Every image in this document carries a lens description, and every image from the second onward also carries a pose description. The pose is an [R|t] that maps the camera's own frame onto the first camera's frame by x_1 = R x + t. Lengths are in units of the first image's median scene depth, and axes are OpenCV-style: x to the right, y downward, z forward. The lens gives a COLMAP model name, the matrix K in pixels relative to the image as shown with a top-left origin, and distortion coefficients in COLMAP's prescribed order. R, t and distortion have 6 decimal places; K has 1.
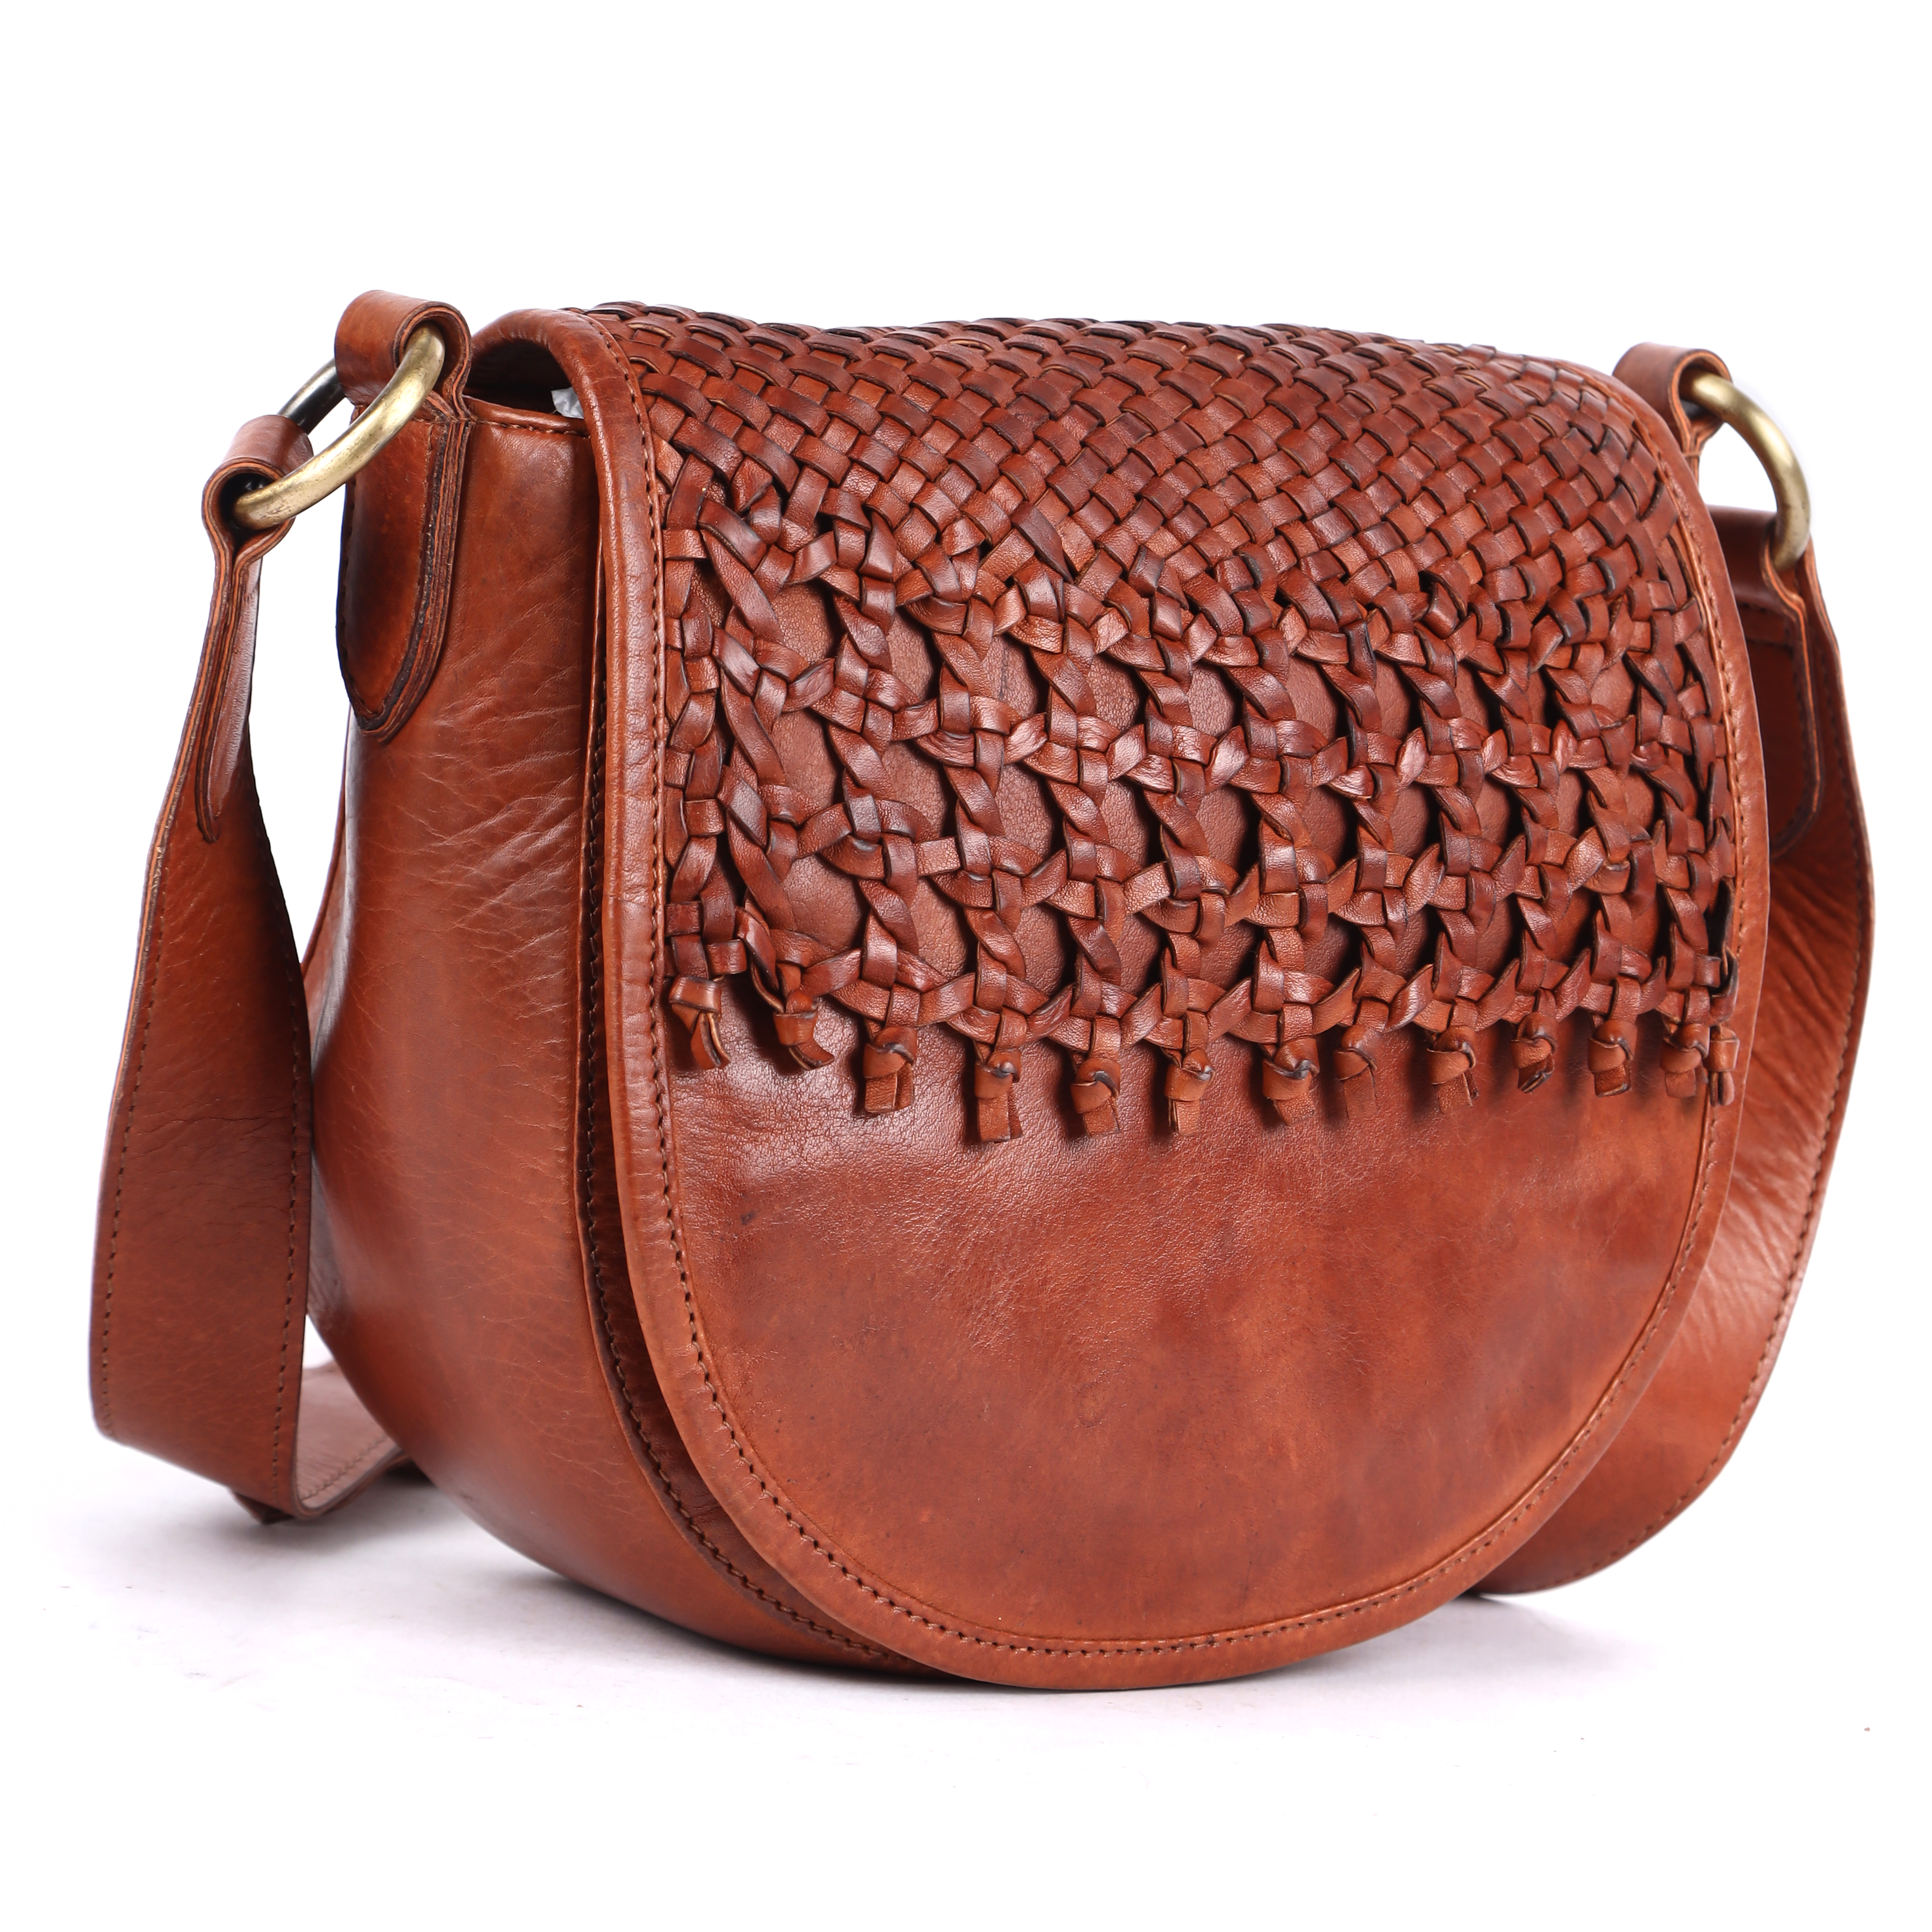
lens RADIAL K [[7624.1, 0, 966.4], [0, 7624.1, 967.6], [0, 0, 1]] dist [0.115387, 0.000000]
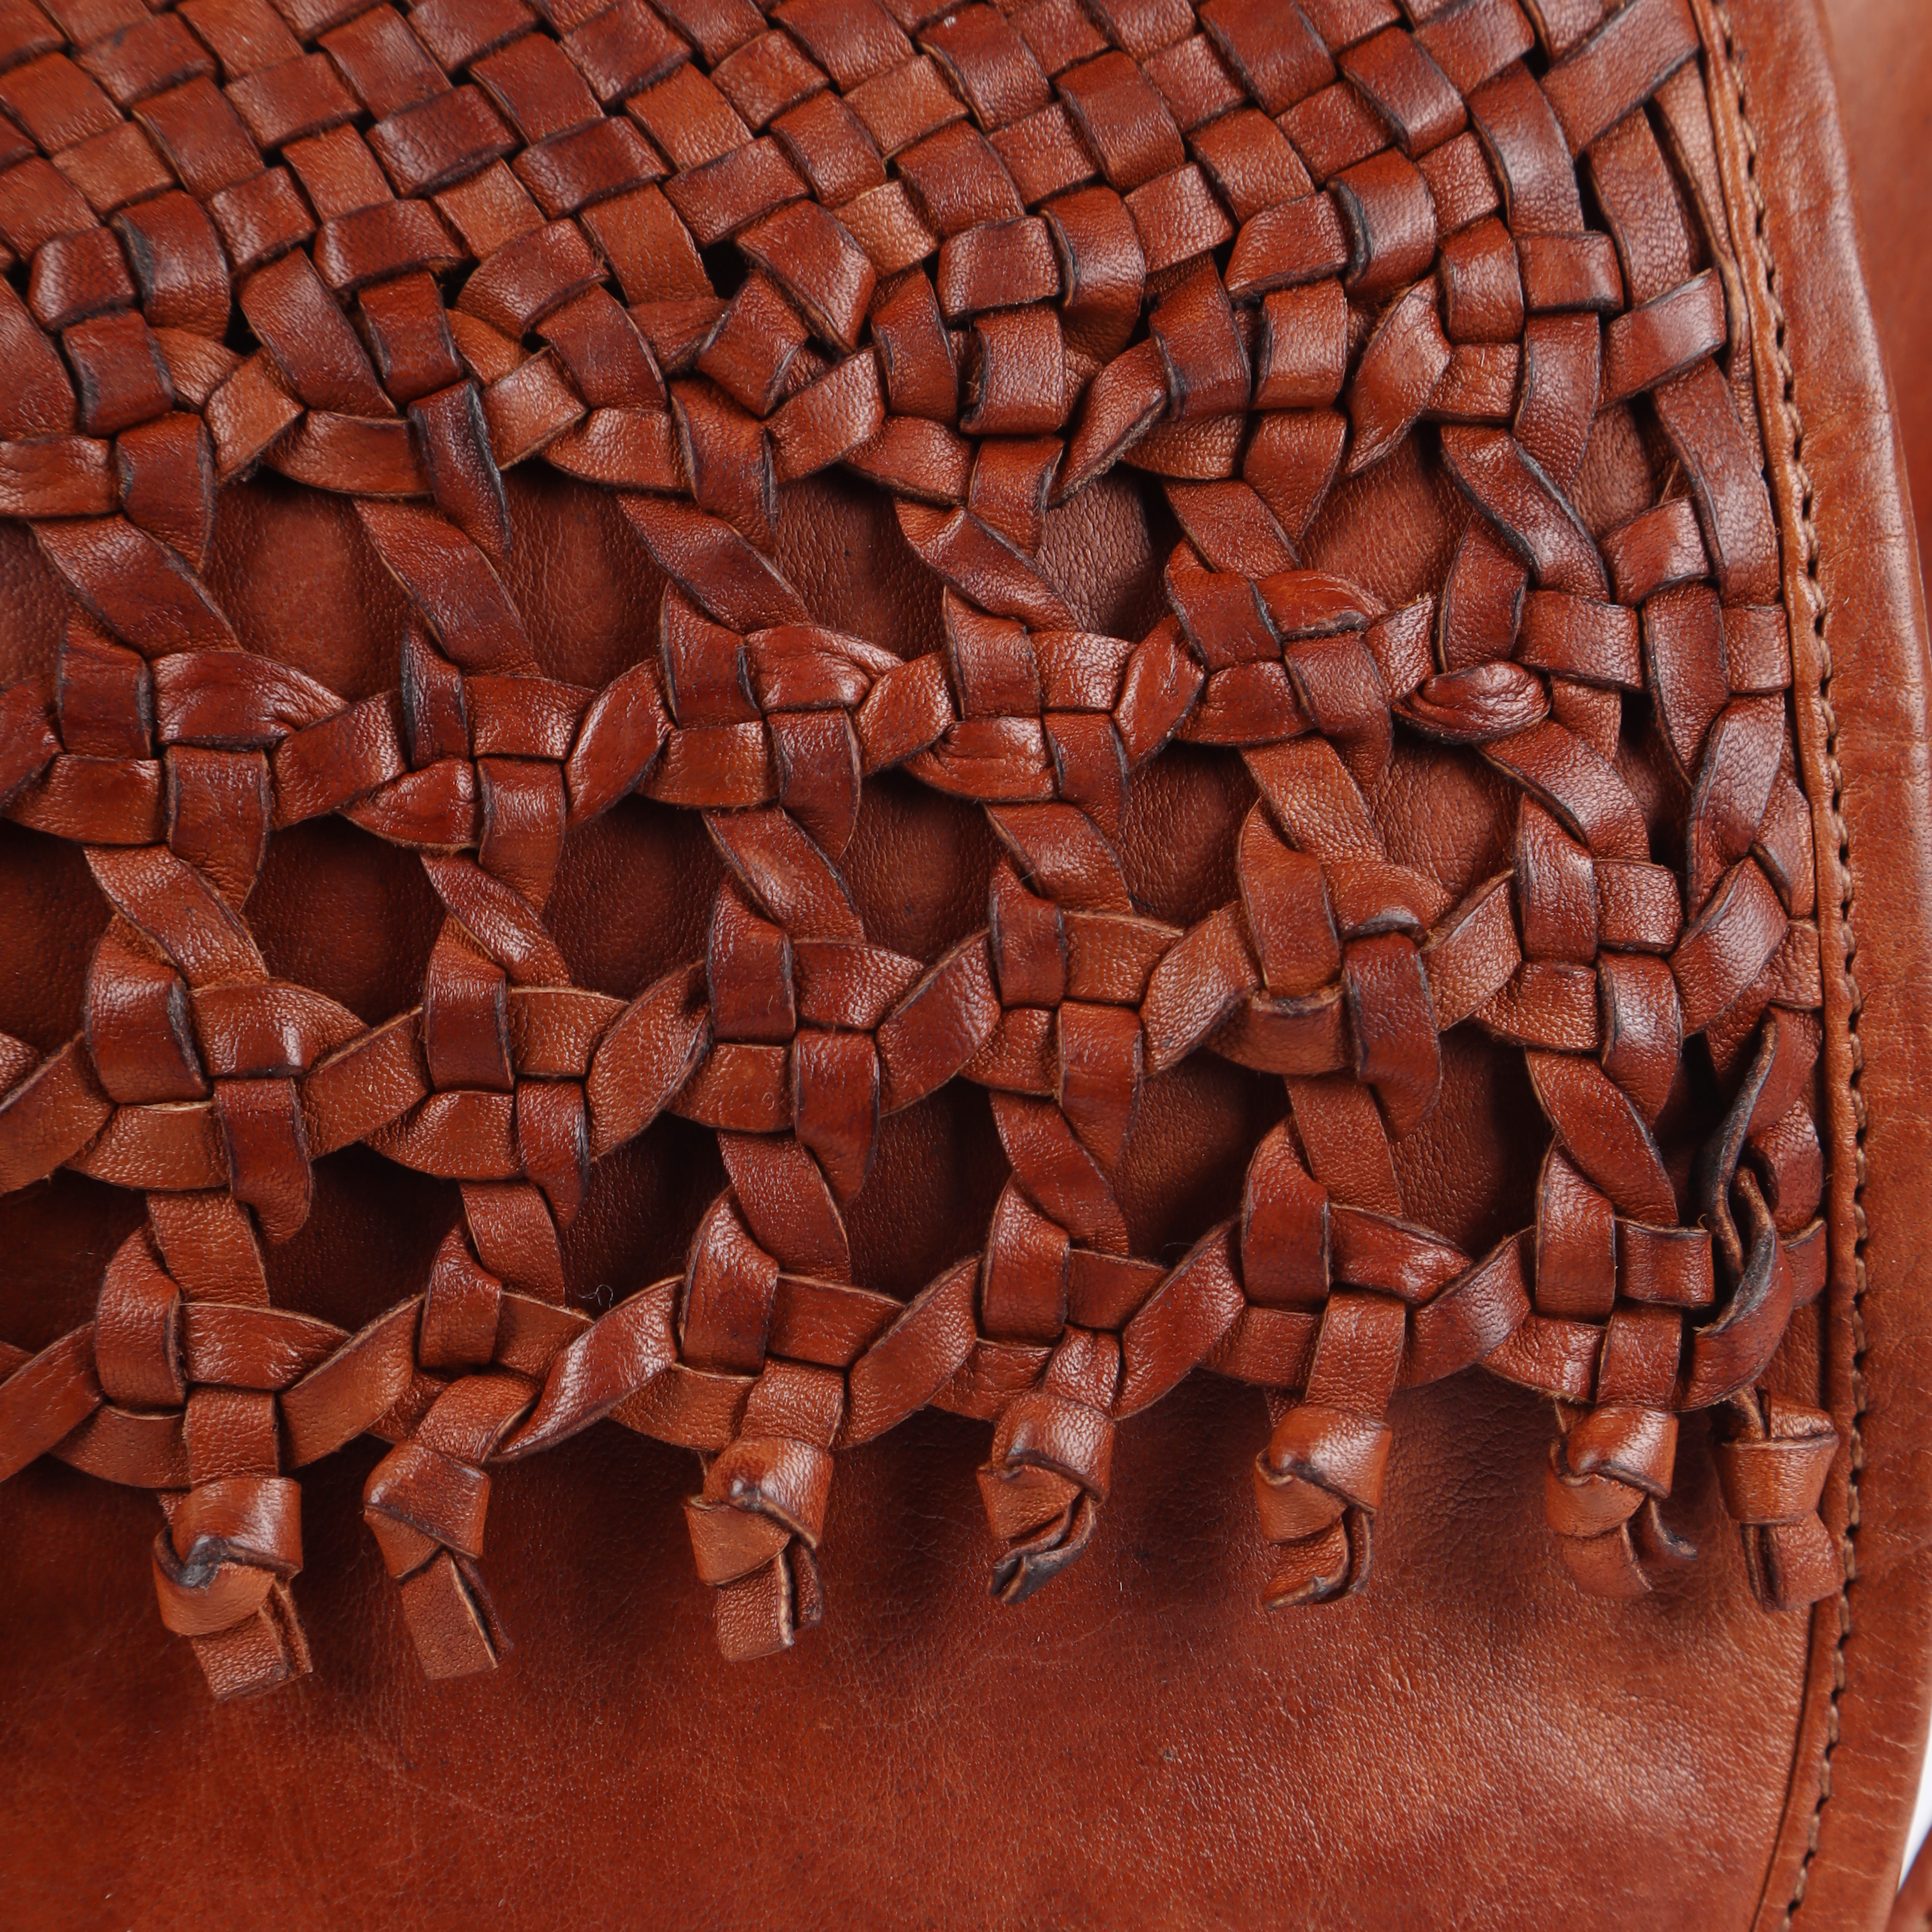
lens RADIAL K [[7624.1, 0, 965.6], [0, 7624.1, 965.6], [0, 0, 1]] dist [0.115387, 0.000000]
pose [[0.855267, 0.010596, -0.518079, 0.267041], [0.016448, 0.998732, 0.047580, -0.033295], [0.517926, -0.049215, 0.854008, 0.670951]]
